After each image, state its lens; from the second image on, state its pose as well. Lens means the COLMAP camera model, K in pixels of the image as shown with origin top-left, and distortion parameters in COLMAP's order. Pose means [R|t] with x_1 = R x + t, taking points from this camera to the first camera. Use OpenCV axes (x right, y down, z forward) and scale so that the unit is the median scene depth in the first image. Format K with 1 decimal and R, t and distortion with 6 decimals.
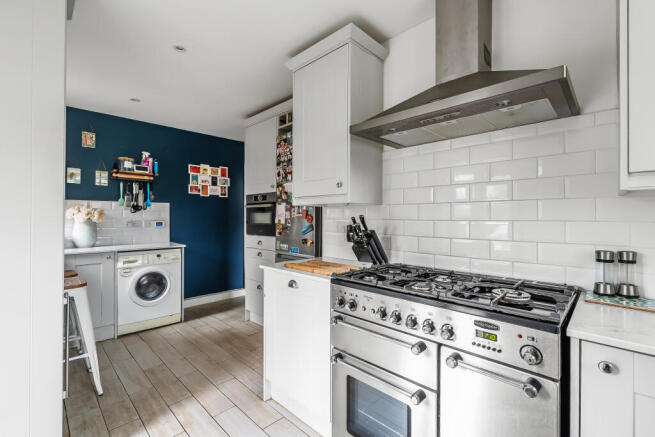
lens RADIAL K [[286.5, 0, 330.5], [0, 286.5, 218.4], [0, 0, 1]] dist [-0.002223, 0.000852]
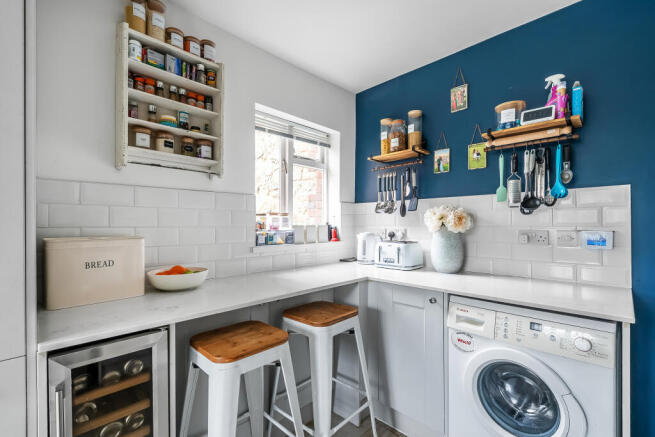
lens RADIAL K [[286.5, 0, 330.4], [0, 286.5, 225.0], [0, 0, 1]] dist [-0.002223, 0.000852]
pose [[0.008170, 0.005814, -0.999950, -0.213615], [-0.000297, 0.999983, 0.005812, -0.004093], [0.999967, 0.000250, 0.008172, 0.675133]]
